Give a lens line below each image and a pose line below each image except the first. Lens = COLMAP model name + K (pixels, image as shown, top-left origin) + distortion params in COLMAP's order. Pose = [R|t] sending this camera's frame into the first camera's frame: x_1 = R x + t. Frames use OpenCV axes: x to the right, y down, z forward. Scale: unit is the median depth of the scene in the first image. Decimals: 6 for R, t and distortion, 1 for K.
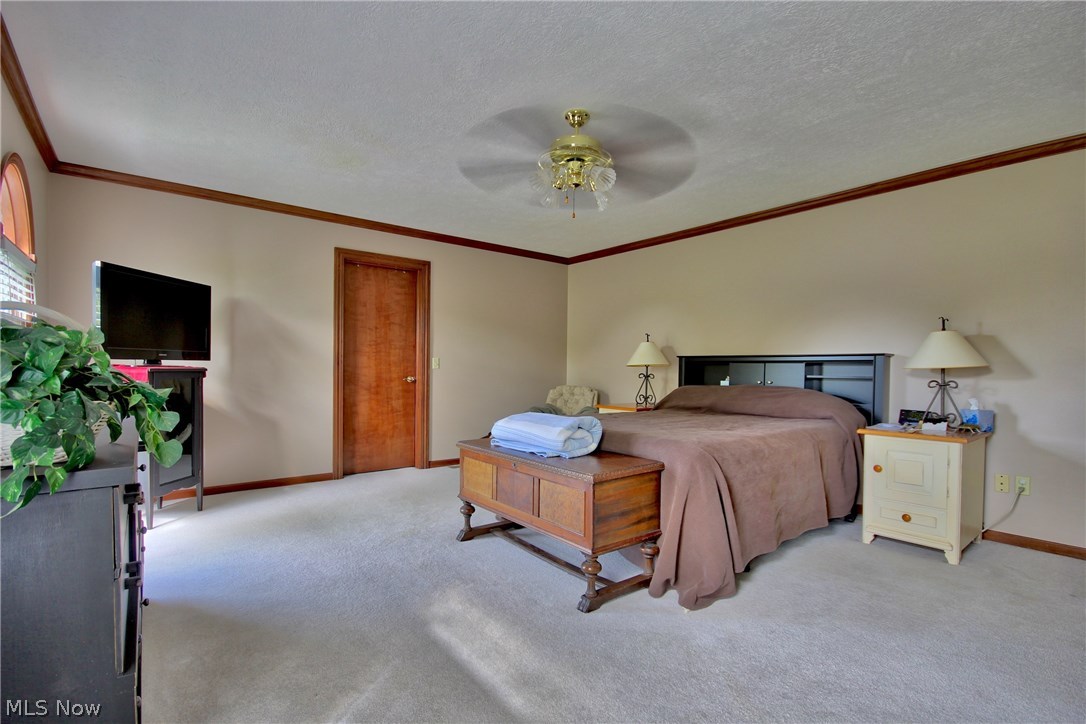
lens RADIAL K [[501.9, 0, 541.3], [0, 501.9, 377.0], [0, 0, 1]] dist [0.013285, -0.012807]
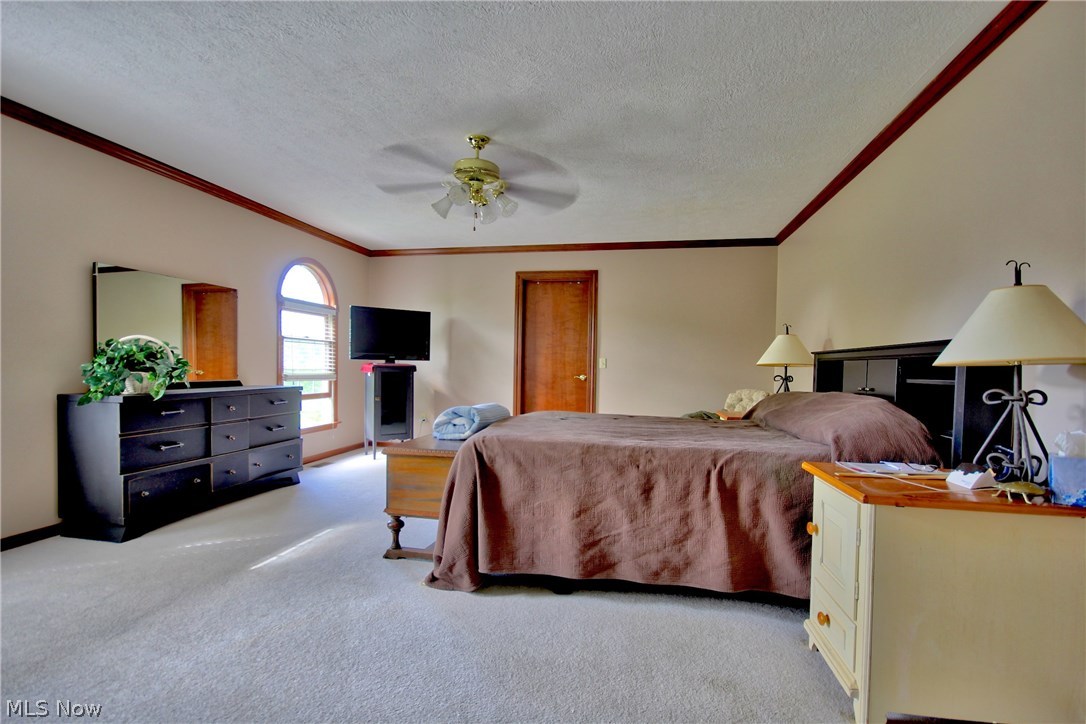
lens RADIAL K [[501.9, 0, 541.3], [0, 501.9, 377.0], [0, 0, 1]] dist [0.013285, -0.012807]
pose [[0.658105, 0.017378, -0.752726, 0.549194], [-0.024332, 0.999702, 0.001807, 0.004003], [0.752533, 0.017126, 0.658332, 0.201161]]
